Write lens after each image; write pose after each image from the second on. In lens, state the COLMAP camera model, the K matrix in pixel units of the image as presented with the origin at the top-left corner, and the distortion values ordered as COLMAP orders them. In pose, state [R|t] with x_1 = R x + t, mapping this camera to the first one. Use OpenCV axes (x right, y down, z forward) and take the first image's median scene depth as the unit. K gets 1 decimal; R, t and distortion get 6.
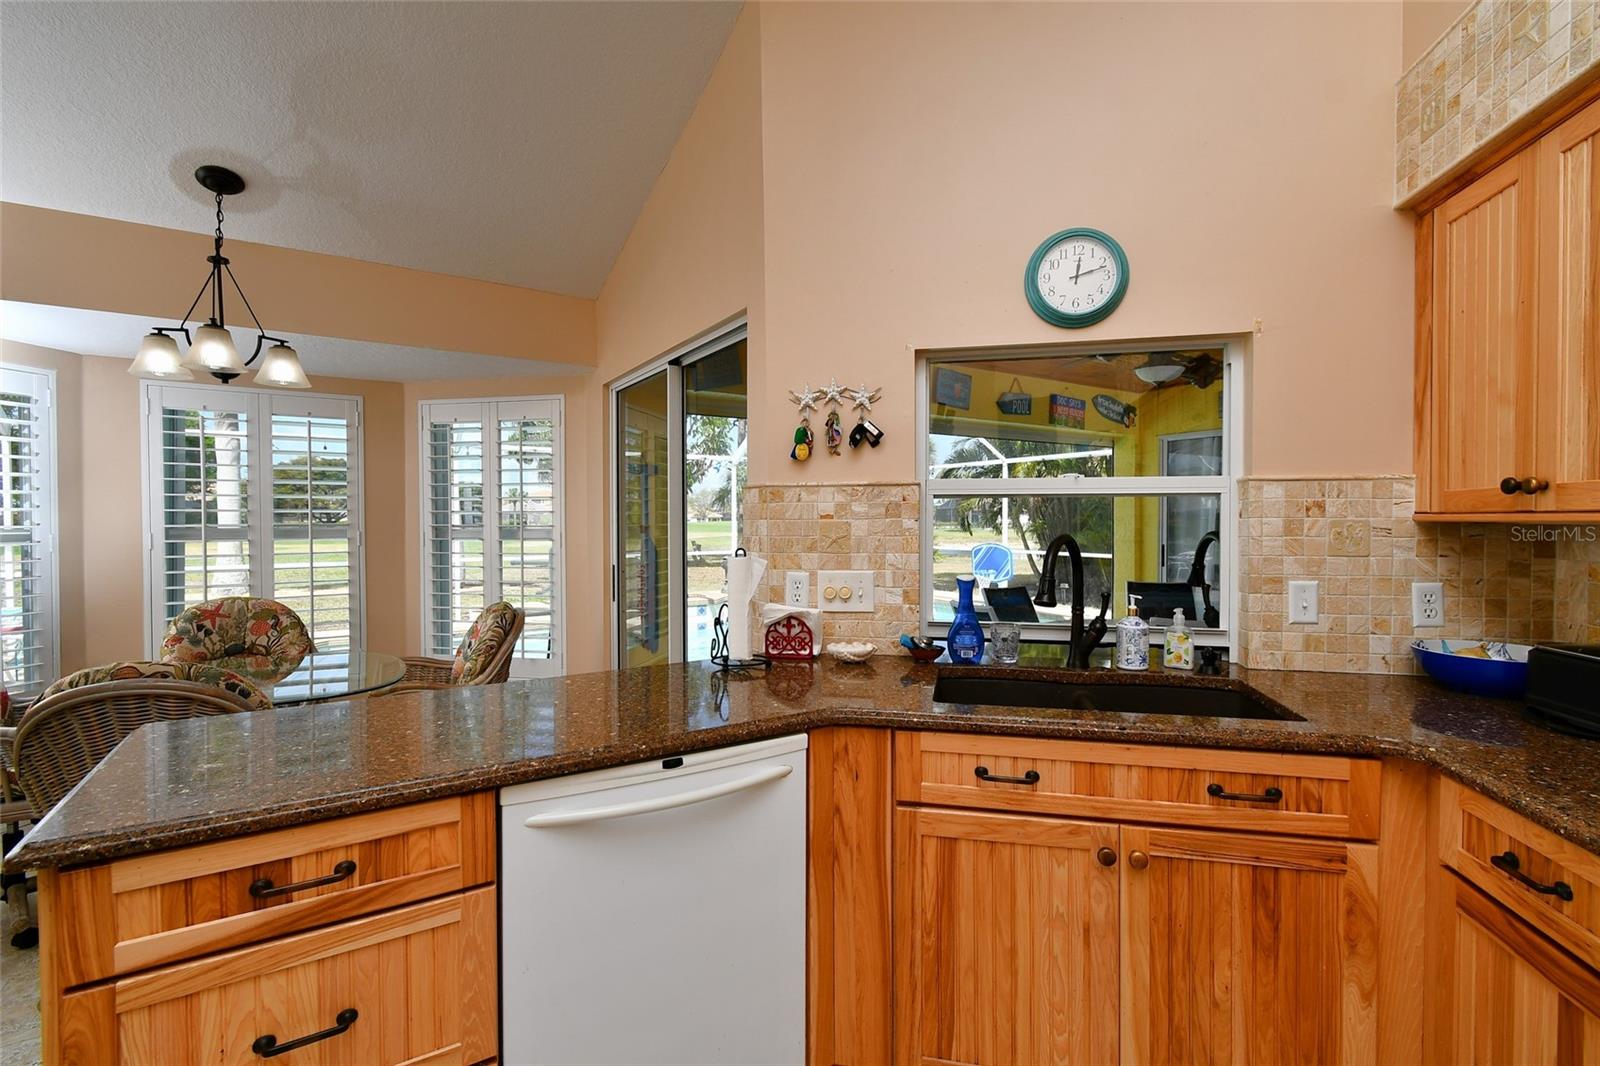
lens RADIAL K [[703.8, 0, 798.2], [0, 703.8, 537.0], [0, 0, 1]] dist [-0.003112, -0.000875]
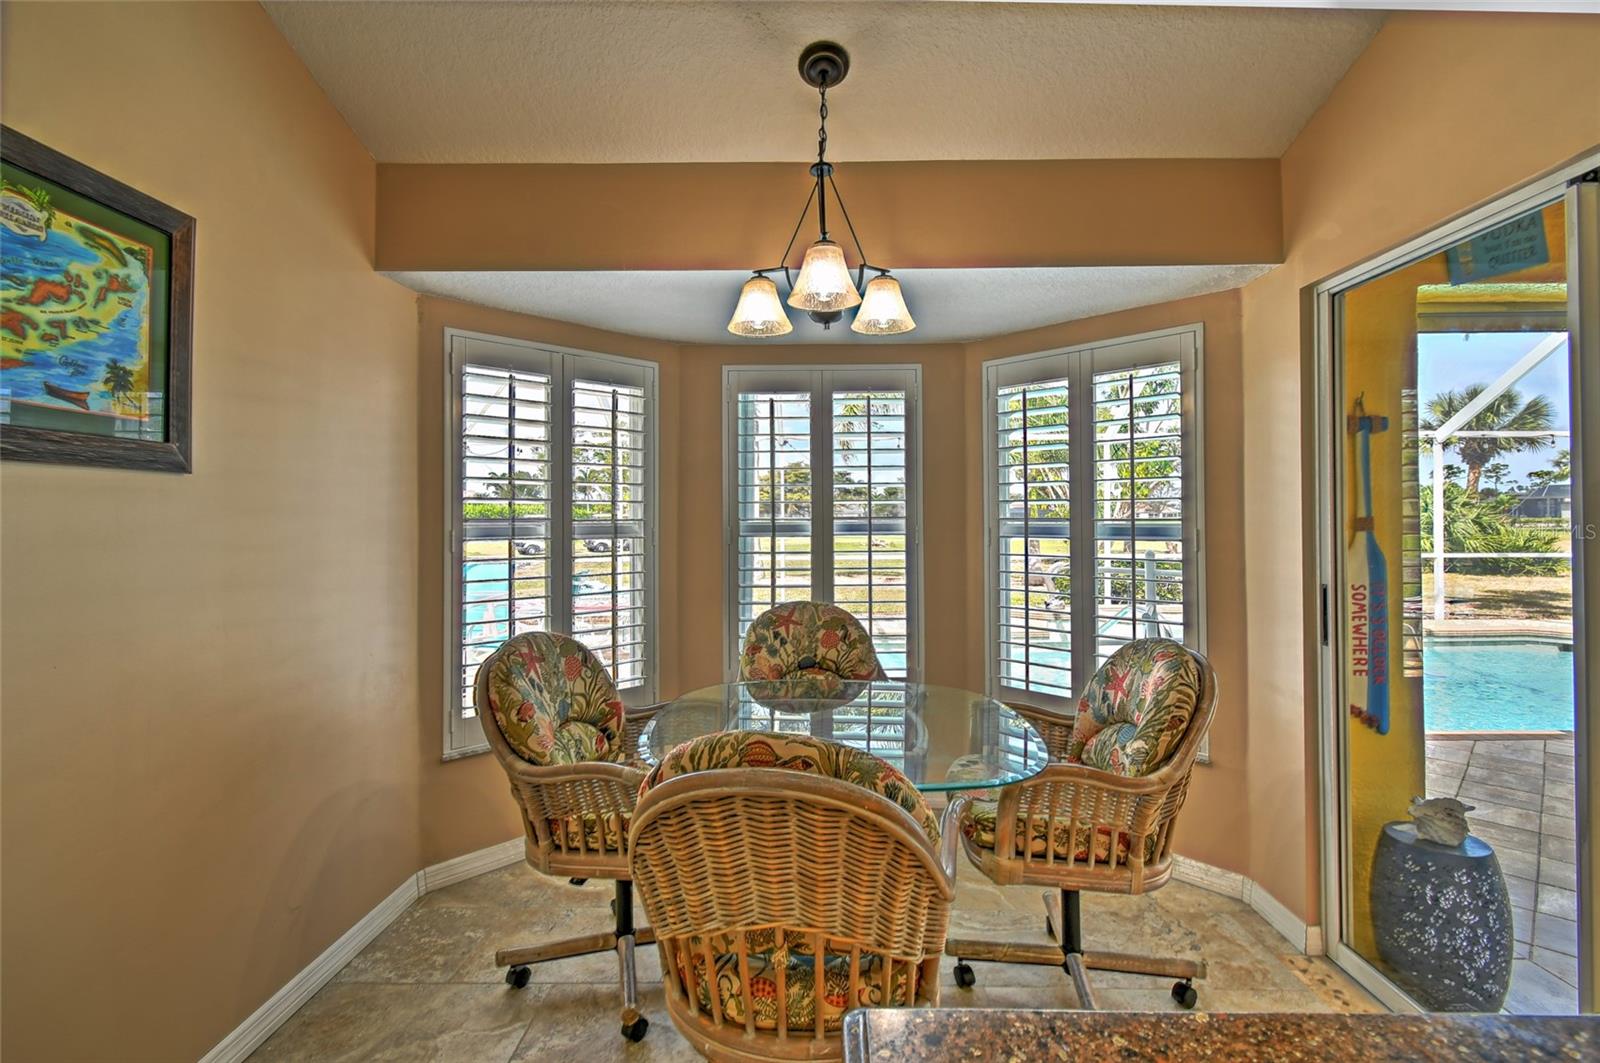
lens RADIAL K [[703.8, 0, 802.7], [0, 703.8, 521.5], [0, 0, 1]] dist [-0.003112, -0.000875]
pose [[0.828627, 0.001238, -0.559799, -0.329358], [-0.010502, 0.999856, -0.013334, -0.000545], [0.559702, 0.016928, 0.828521, 0.287096]]
